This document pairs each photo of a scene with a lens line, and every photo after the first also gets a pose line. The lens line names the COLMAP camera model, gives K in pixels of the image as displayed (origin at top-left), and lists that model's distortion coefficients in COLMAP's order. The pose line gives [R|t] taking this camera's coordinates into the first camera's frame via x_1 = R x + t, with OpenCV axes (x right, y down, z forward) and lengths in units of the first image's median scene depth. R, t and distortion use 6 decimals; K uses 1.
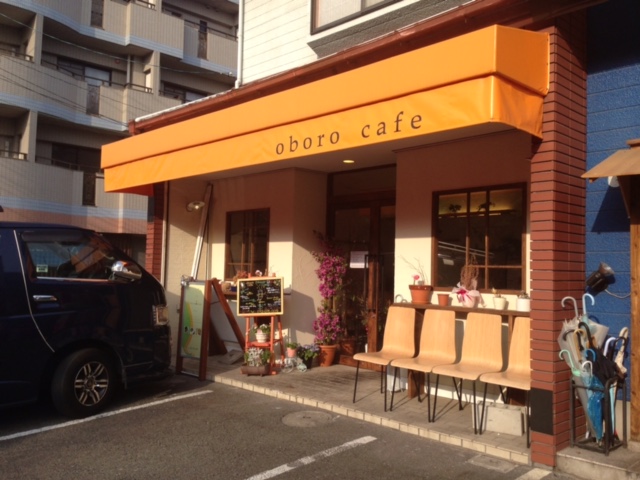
lens RADIAL K [[586.9, 0, 319.9], [0, 586.9, 239.2], [0, 0, 1]] dist [0.014827, 0.000000]
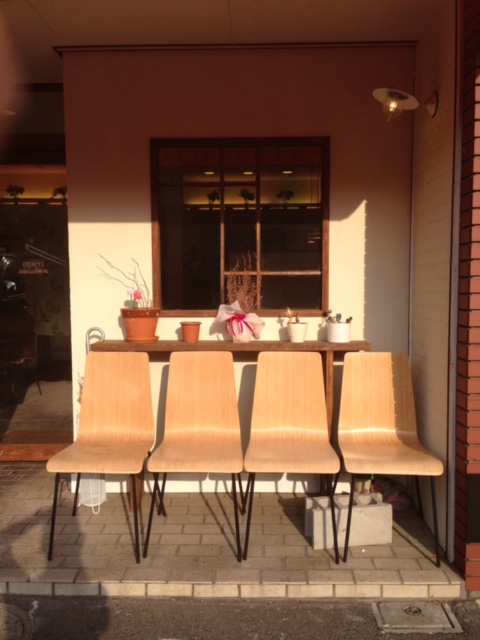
lens RADIAL K [[586.9, 0, 240.2], [0, 586.9, 318.2], [0, 0, 1]] dist [0.014827, 0.000000]
pose [[0.707441, -0.069960, 0.703301, -0.165538], [-0.017068, 0.993108, 0.115956, 0.023210], [-0.706566, -0.094036, 0.701371, 0.590554]]
